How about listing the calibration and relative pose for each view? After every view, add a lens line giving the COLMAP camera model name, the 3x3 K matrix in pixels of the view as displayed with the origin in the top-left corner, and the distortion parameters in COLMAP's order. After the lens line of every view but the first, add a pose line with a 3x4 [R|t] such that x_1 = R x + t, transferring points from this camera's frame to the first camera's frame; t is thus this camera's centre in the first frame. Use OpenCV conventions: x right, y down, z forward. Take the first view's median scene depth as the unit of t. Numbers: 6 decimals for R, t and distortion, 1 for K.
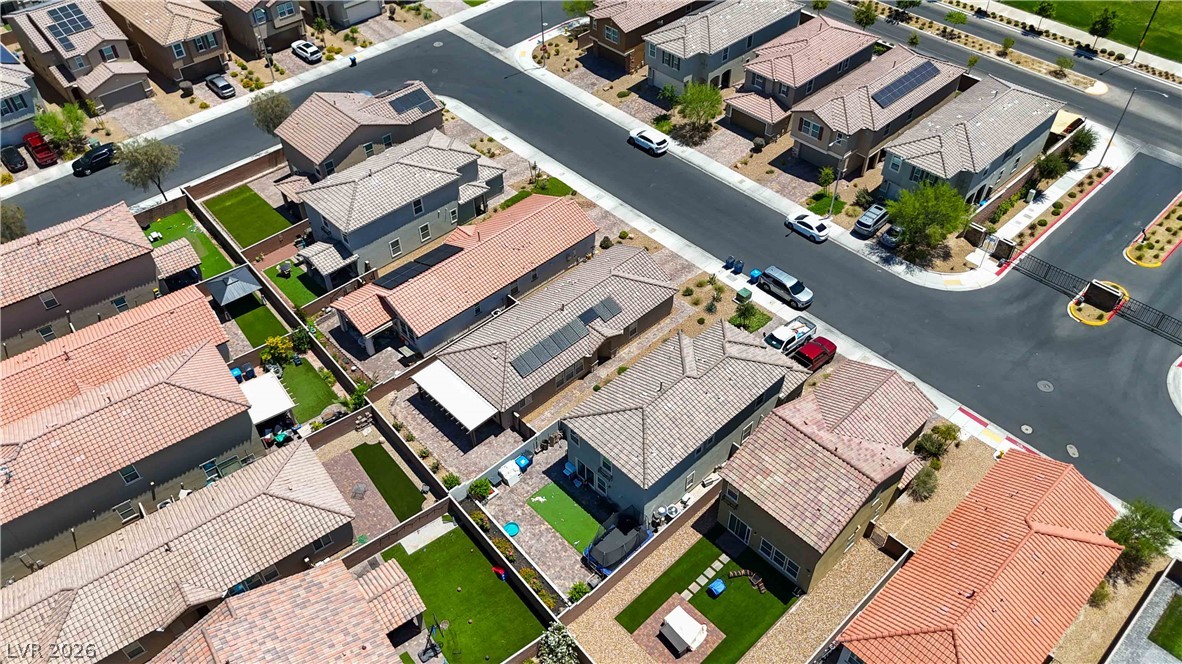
lens RADIAL K [[876.4, 0, 594.1], [0, 876.4, 332.3], [0, 0, 1]] dist [0.064321, -0.065731]
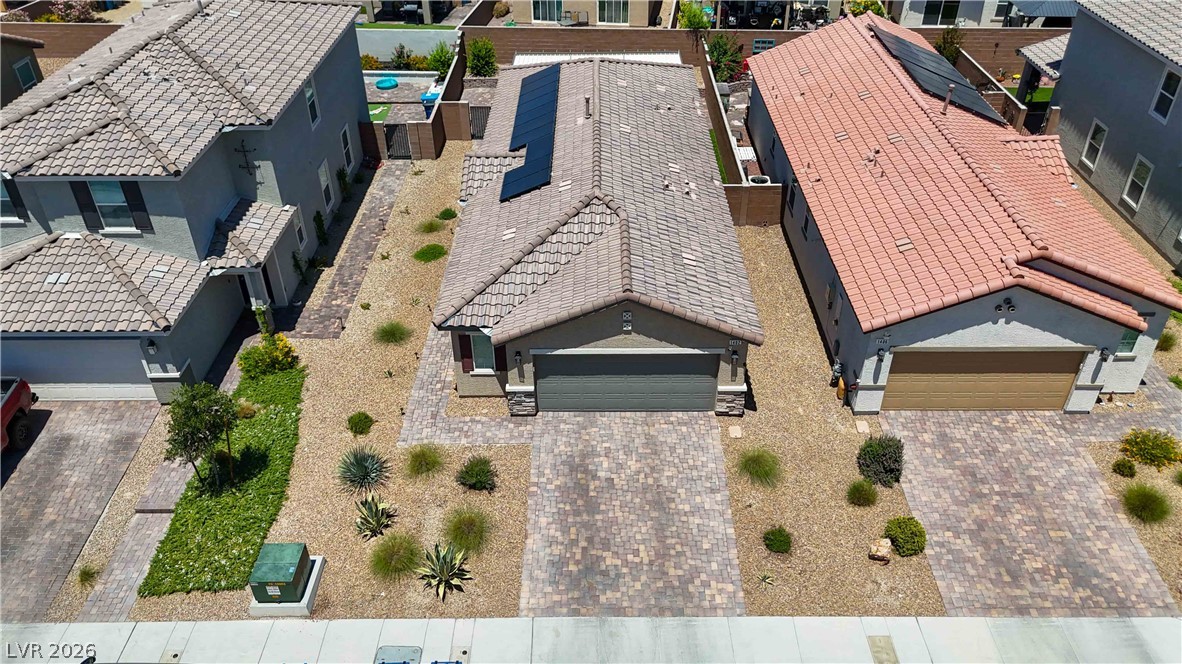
lens RADIAL K [[876.4, 0, 590.2], [0, 876.4, 336.4], [0, 0, 1]] dist [0.064321, -0.065731]
pose [[-0.694886, 0.430040, -0.576367, 0.223685], [-0.492224, 0.299875, 0.817184, -0.303202], [0.524260, 0.851552, 0.003297, 0.986403]]
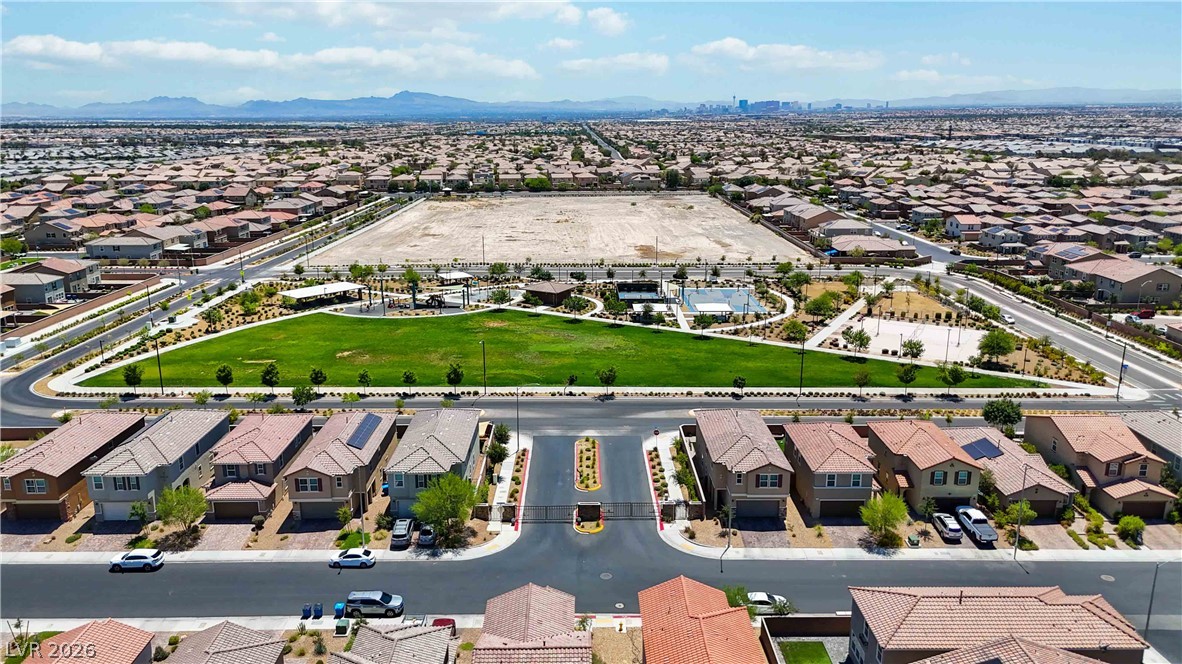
lens RADIAL K [[876.4, 0, 591.1], [0, 876.4, 332.3], [0, 0, 1]] dist [0.064321, -0.065731]
pose [[0.681413, -0.170587, 0.711742, -0.285720], [0.509432, 0.808772, -0.293882, 0.123423], [-0.525505, 0.562839, 0.638010, 0.041045]]
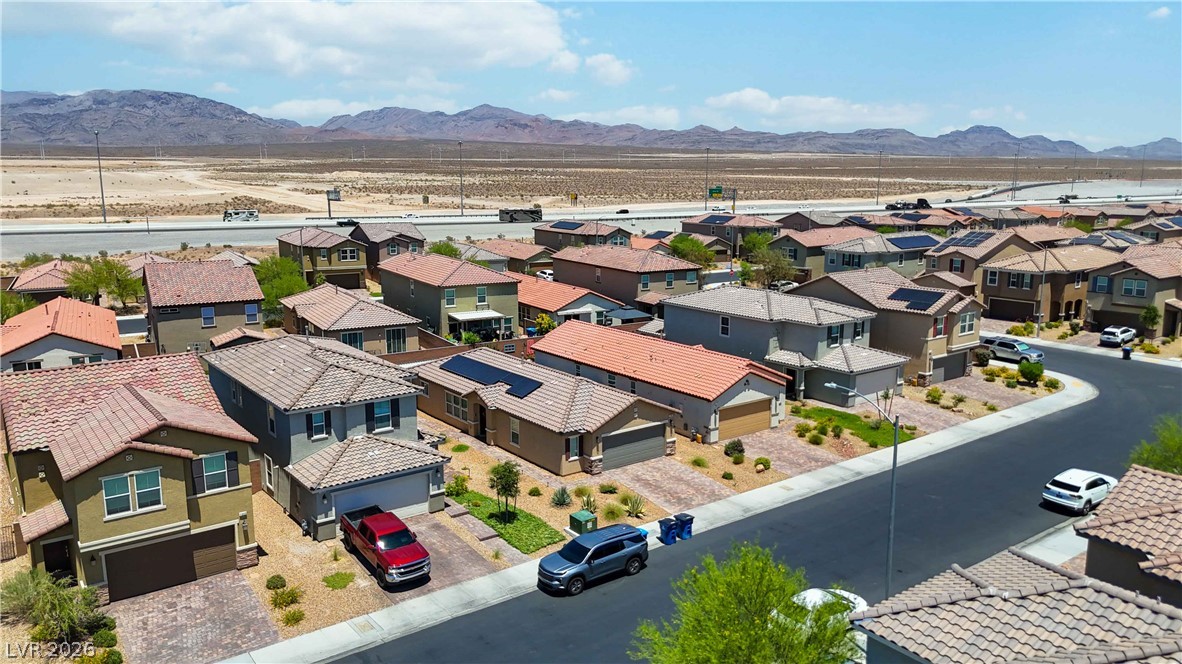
lens RADIAL K [[876.4, 0, 591.1], [0, 876.4, 330.5], [0, 0, 1]] dist [0.064321, -0.065731]
pose [[-0.120506, 0.189134, -0.974529, 0.670452], [-0.693389, 0.686486, 0.218973, -0.243248], [0.710416, 0.702115, 0.048418, 0.893030]]
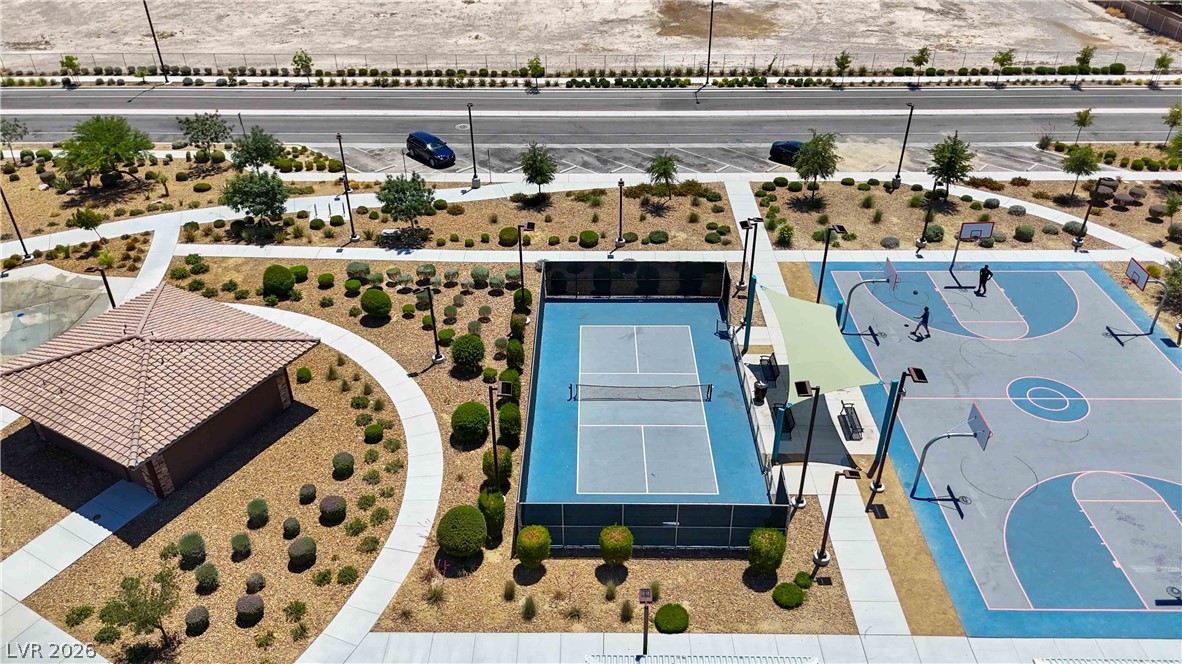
lens RADIAL K [[876.4, 0, 593.3], [0, 876.4, 335.6], [0, 0, 1]] dist [0.064321, -0.065731]
pose [[0.691800, -0.393992, 0.605131, 1.439797], [0.504541, 0.863262, -0.014747, -0.725228], [-0.516576, 0.315516, 0.795989, 1.214086]]
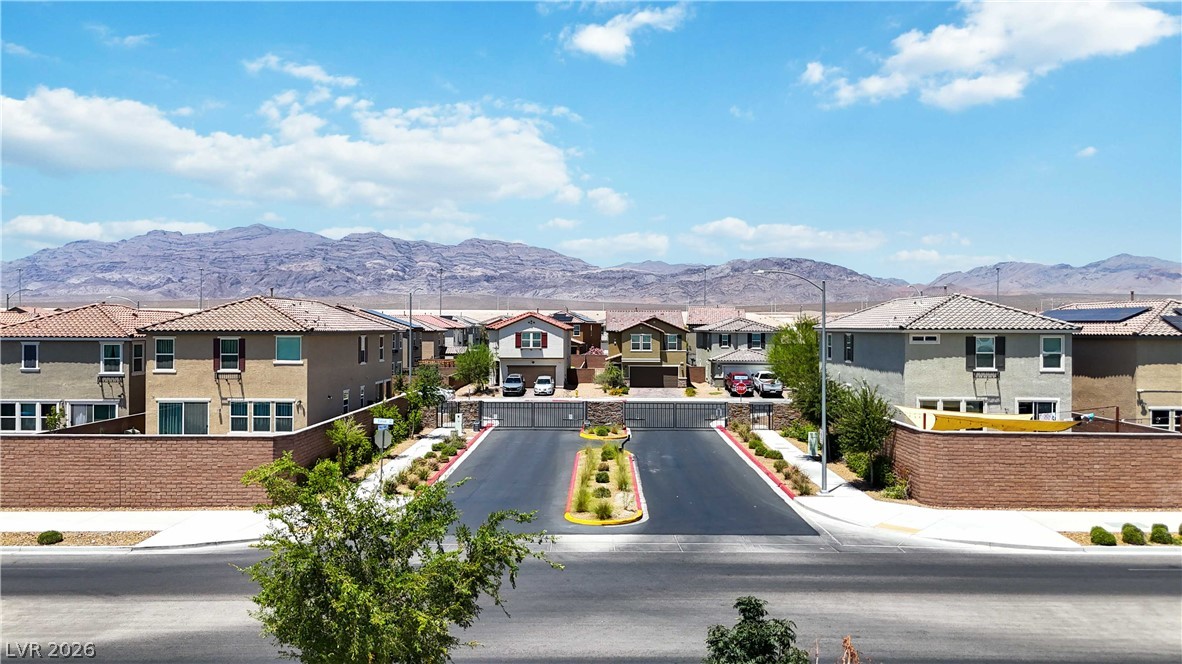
lens RADIAL K [[876.4, 0, 588.2], [0, 876.4, 334.9], [0, 0, 1]] dist [0.064321, -0.065731]
pose [[-0.703879, 0.015239, -0.710157, 1.111663], [-0.494786, 0.706808, 0.505579, -0.464163], [0.509649, 0.707242, -0.489967, 1.307645]]
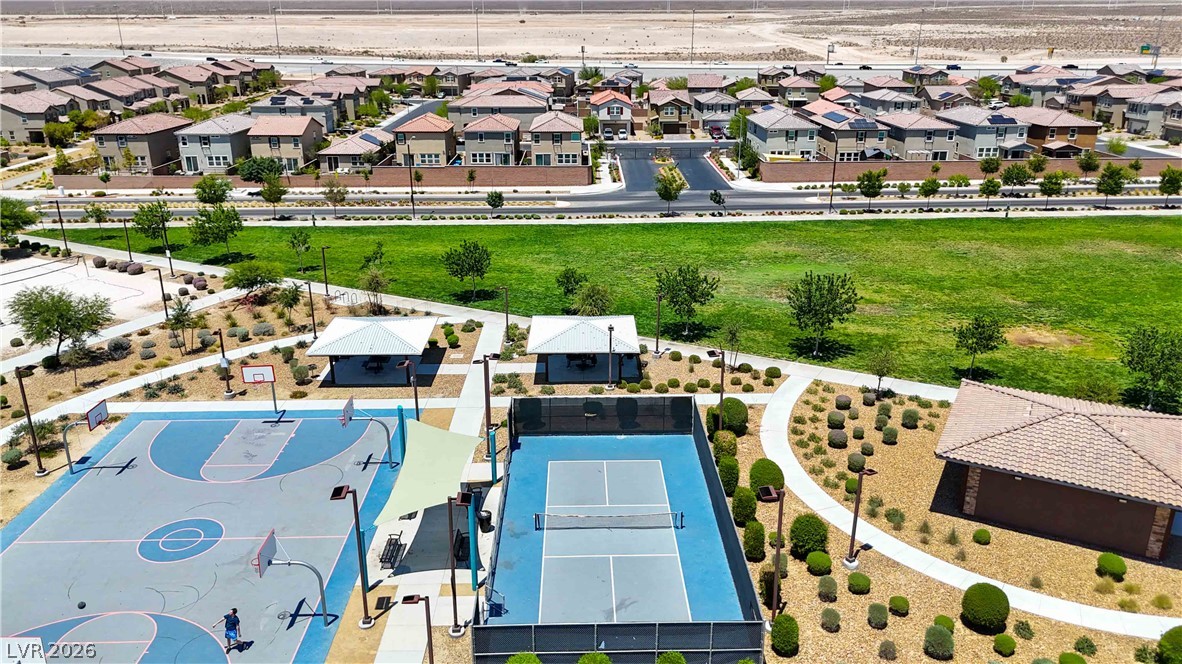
lens RADIAL K [[876.4, 0, 593.2], [0, 876.4, 342.4], [0, 0, 1]] dist [0.064321, -0.065731]
pose [[-0.677718, 0.263887, -0.686340, 2.116015], [-0.508362, 0.506249, 0.696620, -1.103776], [0.531288, 0.821021, -0.208944, 1.661303]]
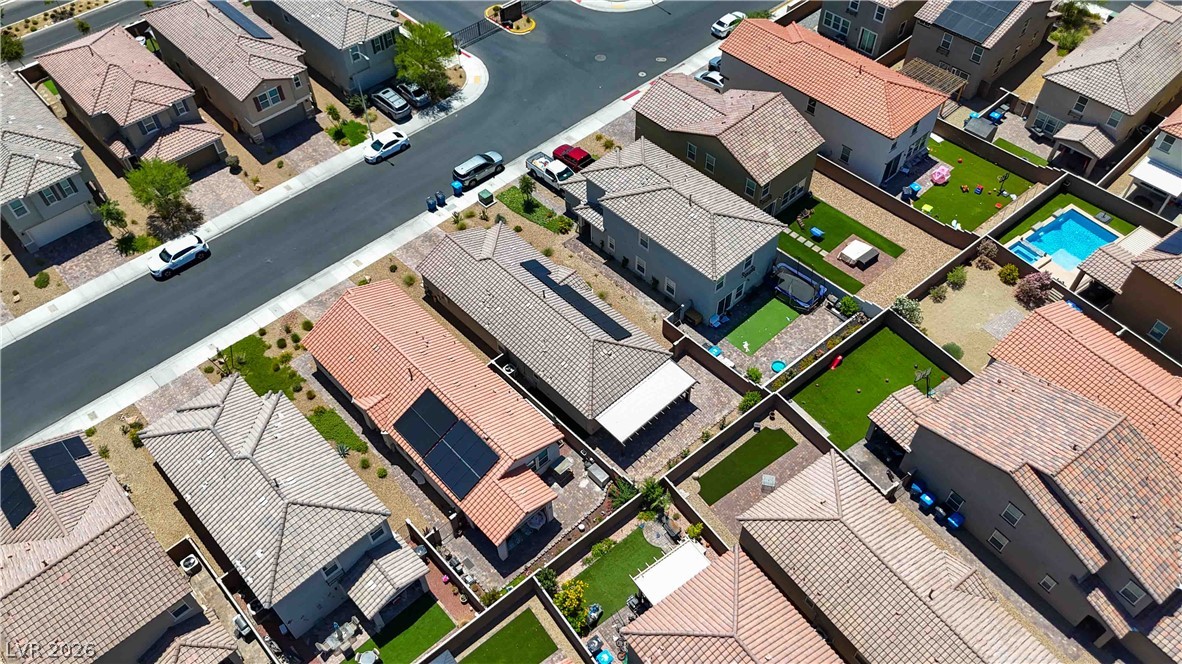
lens RADIAL K [[876.4, 0, 590.7], [0, 876.4, 328.4], [0, 0, 1]] dist [0.064321, -0.065731]
pose [[0.008791, -0.758817, 0.651244, -0.598714], [0.713665, 0.460949, 0.527455, -0.417684], [-0.700432, 0.460133, 0.545594, 0.434101]]
